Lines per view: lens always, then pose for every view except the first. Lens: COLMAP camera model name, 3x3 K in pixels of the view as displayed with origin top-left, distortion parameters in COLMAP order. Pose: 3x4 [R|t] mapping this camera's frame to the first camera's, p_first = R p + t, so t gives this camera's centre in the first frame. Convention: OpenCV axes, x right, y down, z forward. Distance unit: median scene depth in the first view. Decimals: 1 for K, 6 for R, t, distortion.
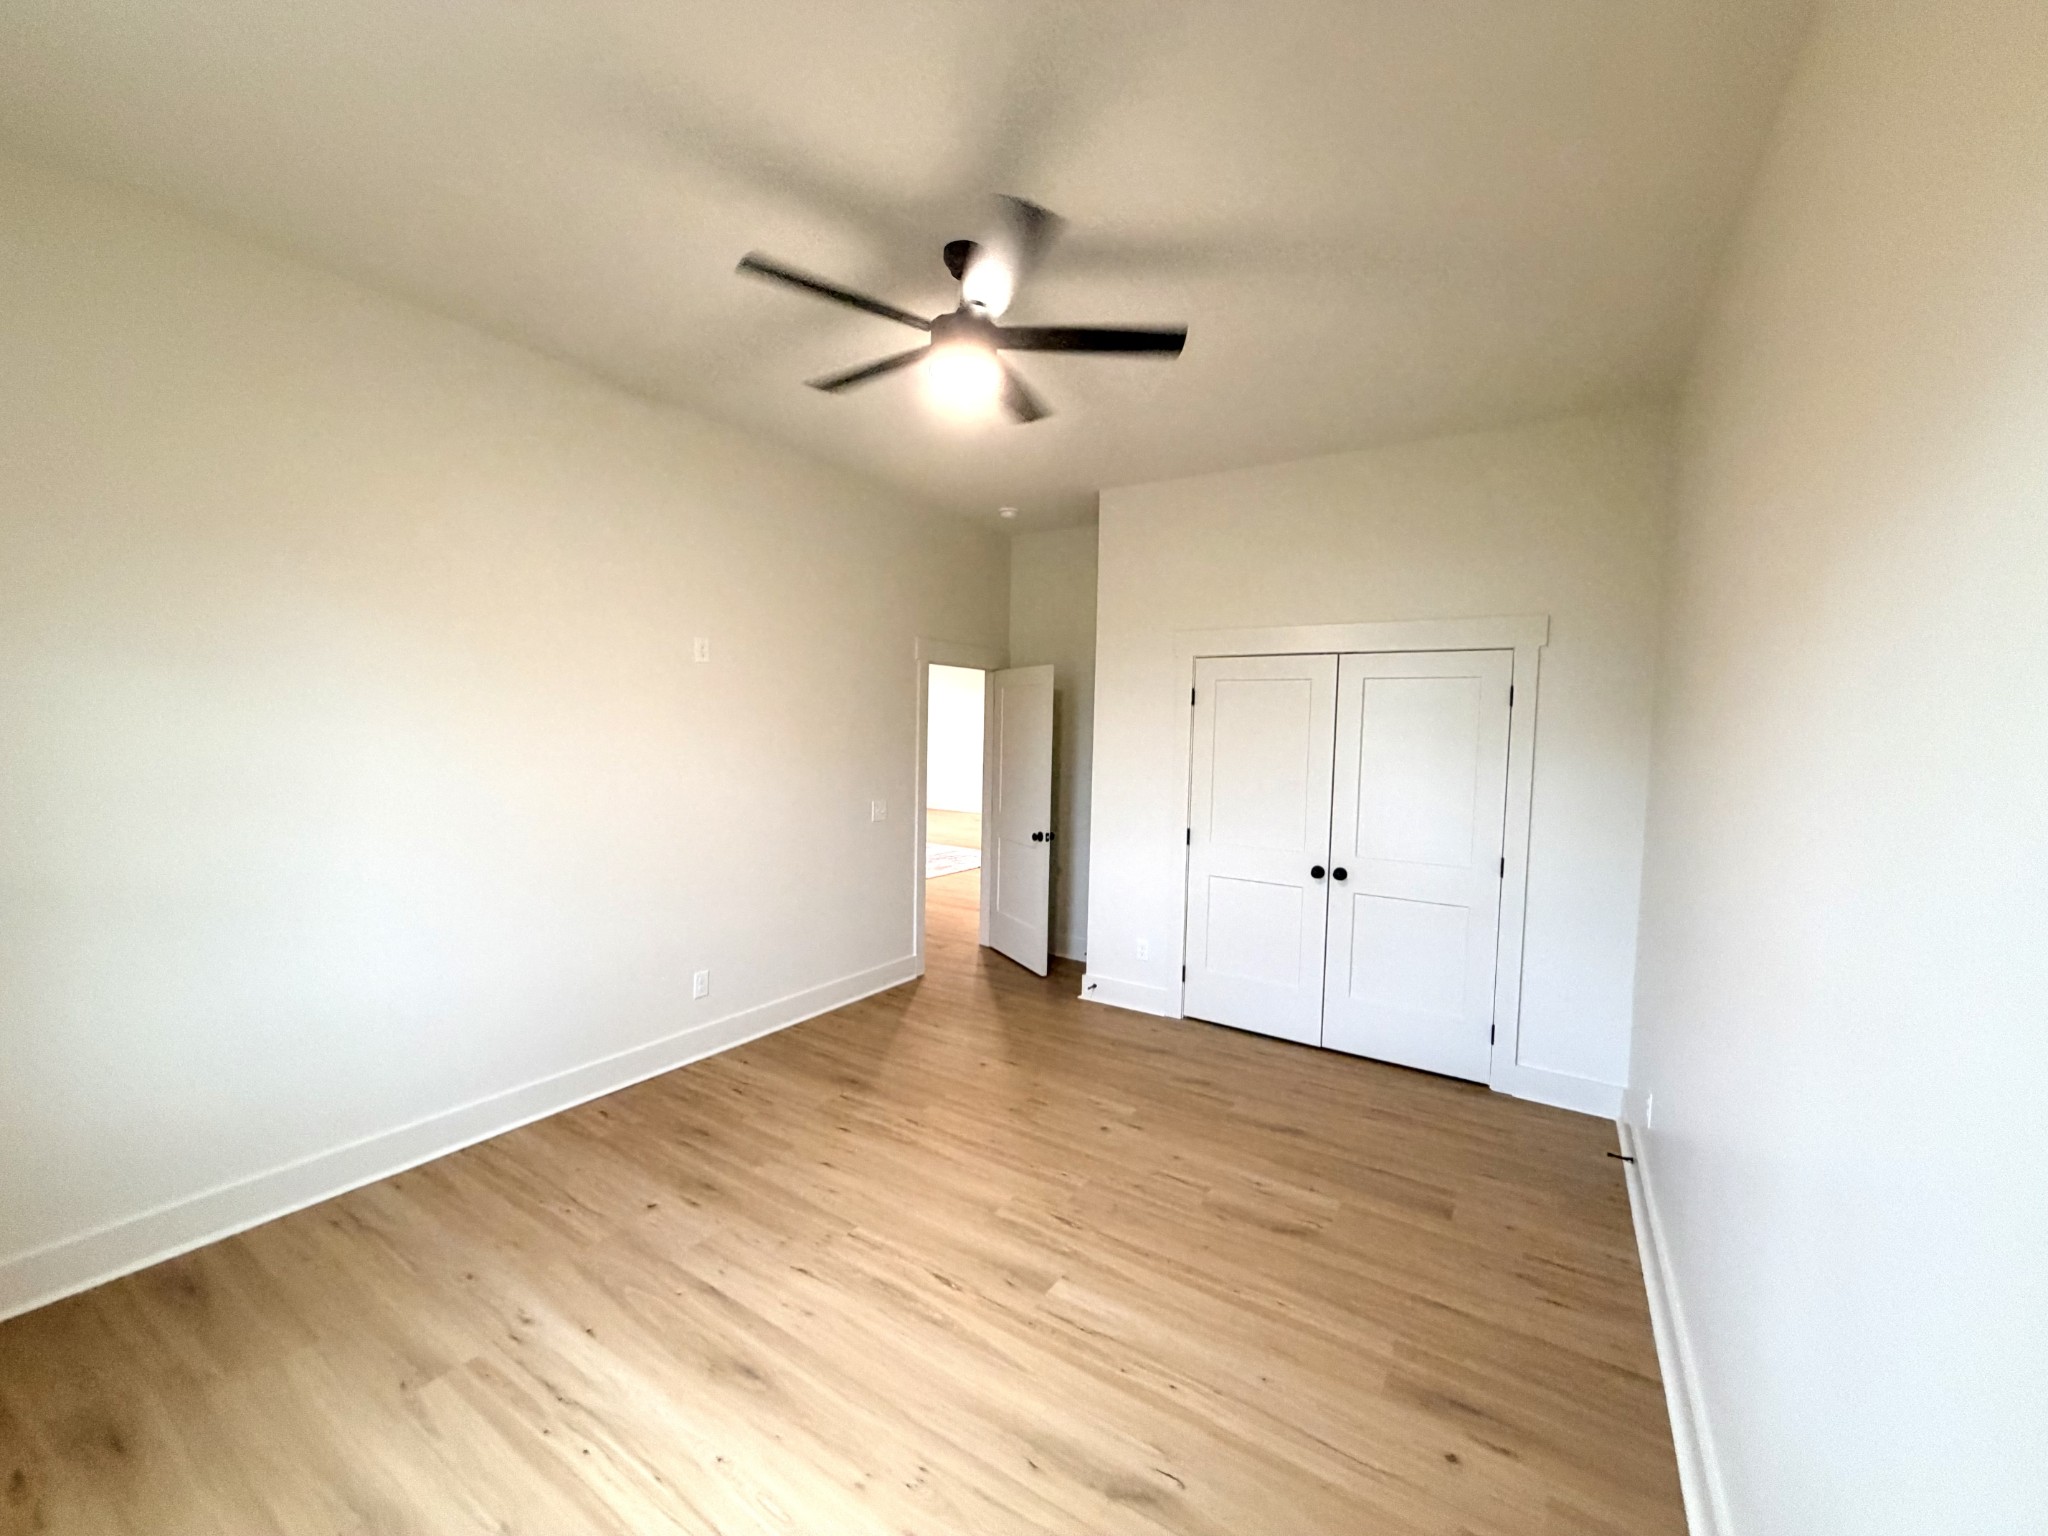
lens RADIAL K [[816.1, 0, 1007.9], [0, 816.1, 769.0], [0, 0, 1]] dist [0.015130, -0.000172]
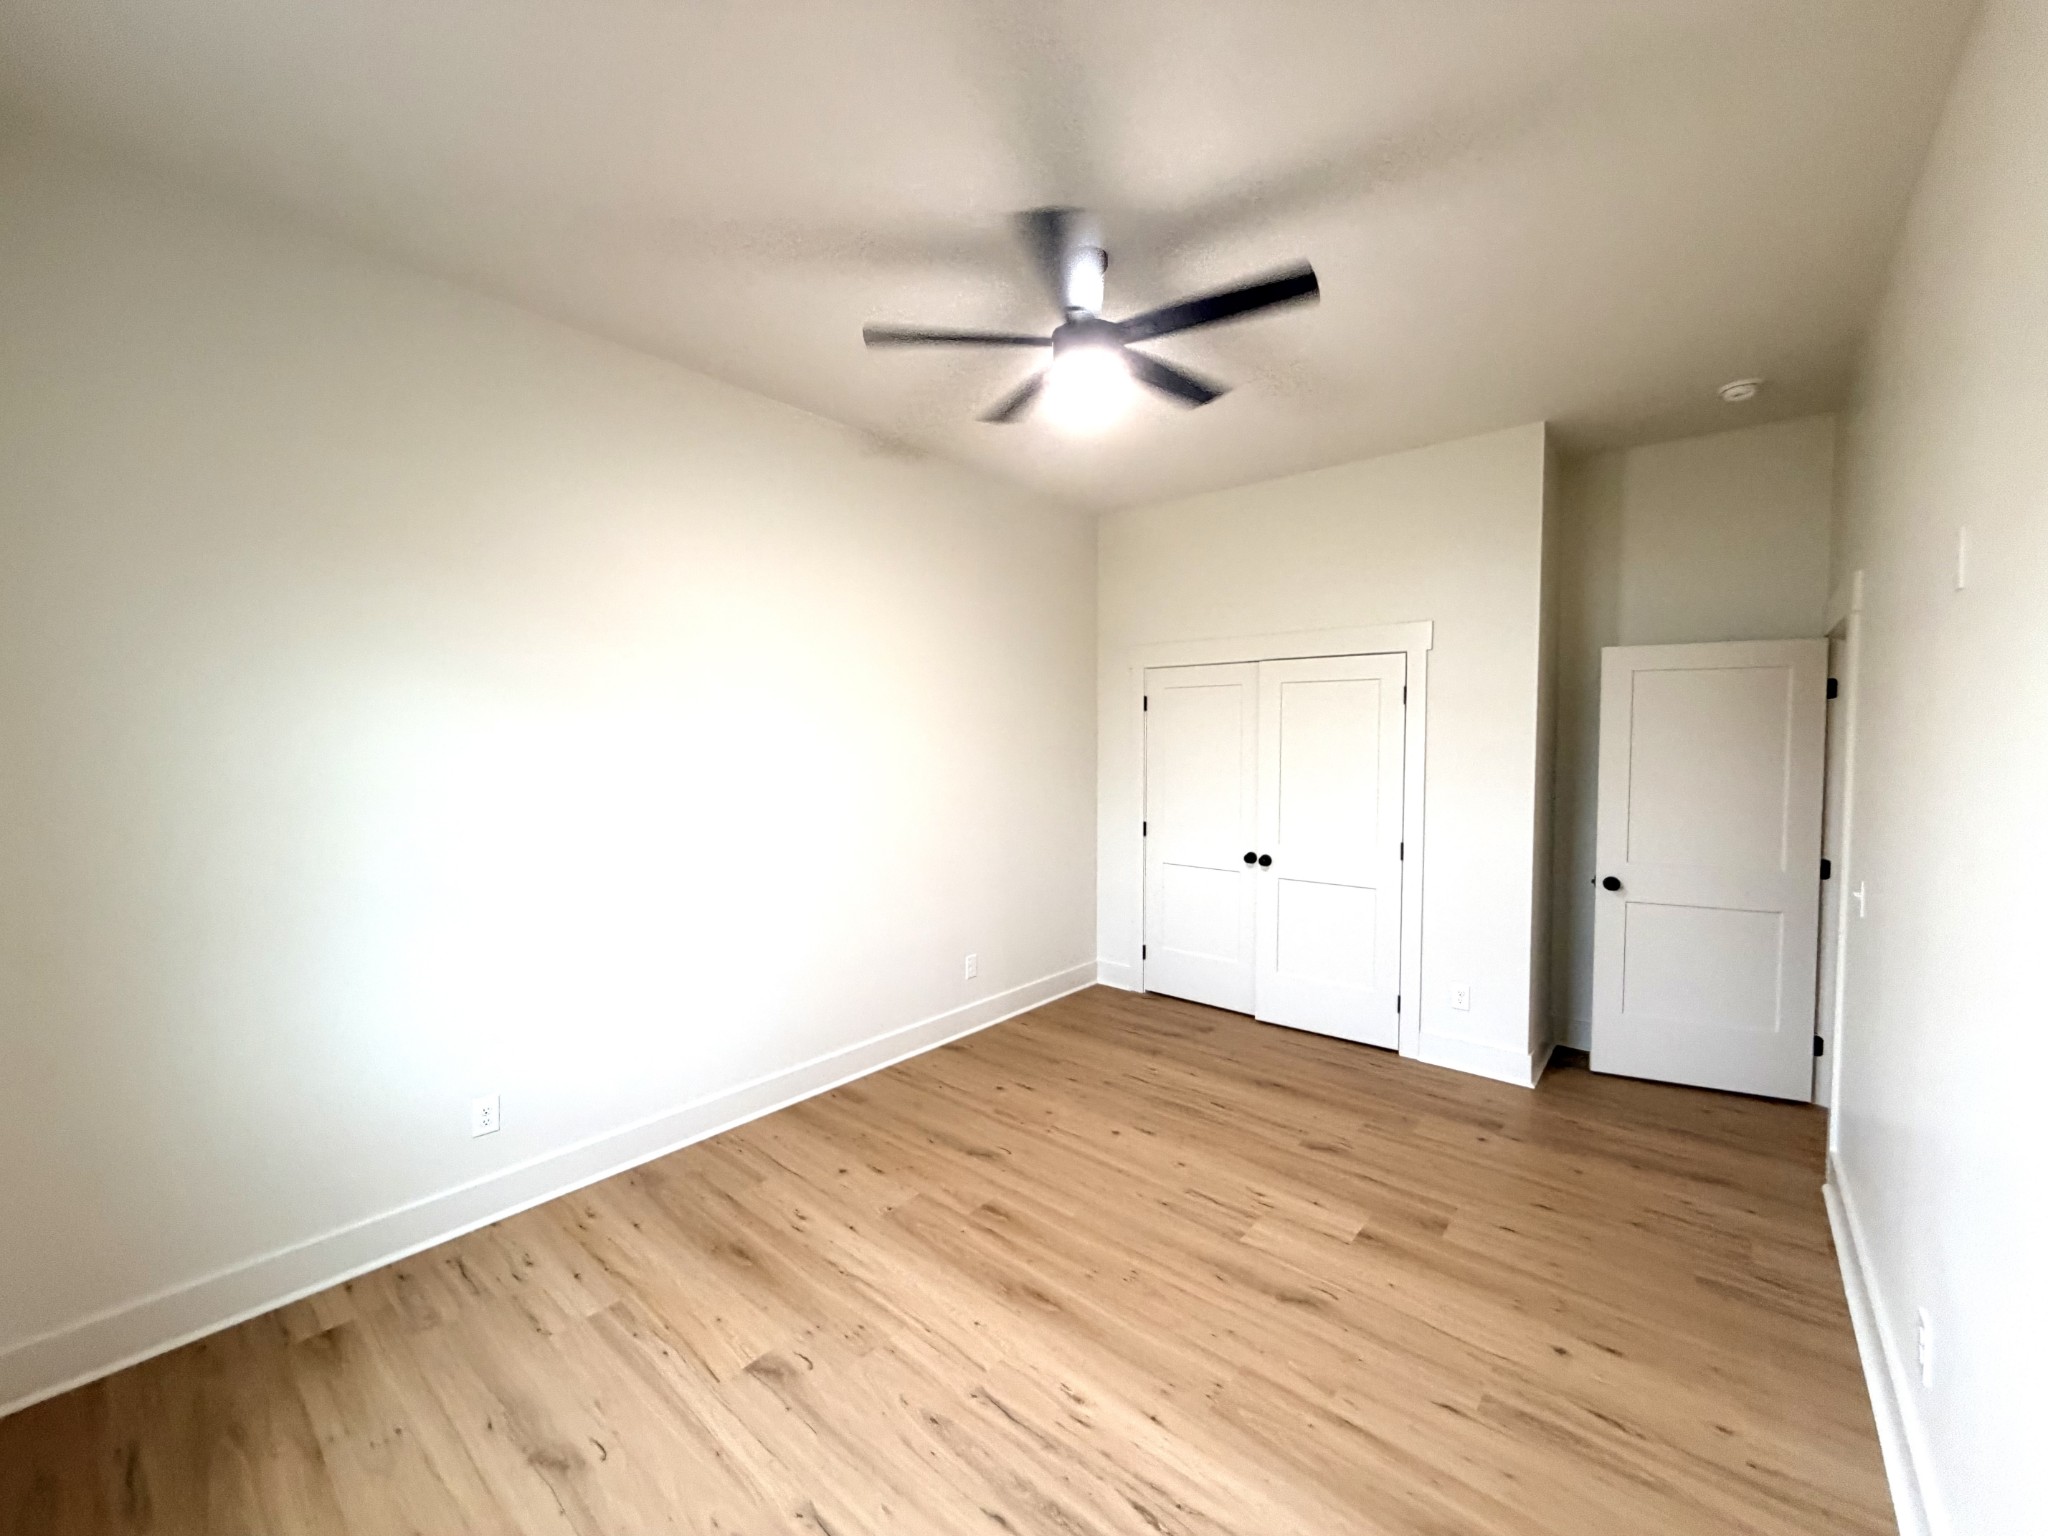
lens RADIAL K [[816.1, 0, 1019.5], [0, 816.1, 779.8], [0, 0, 1]] dist [0.015130, -0.000172]
pose [[0.991394, -0.011734, -0.130384, 0.229417], [0.011880, 0.999929, 0.000346, 0.015848], [0.130371, -0.001892, 0.991464, -0.149234]]
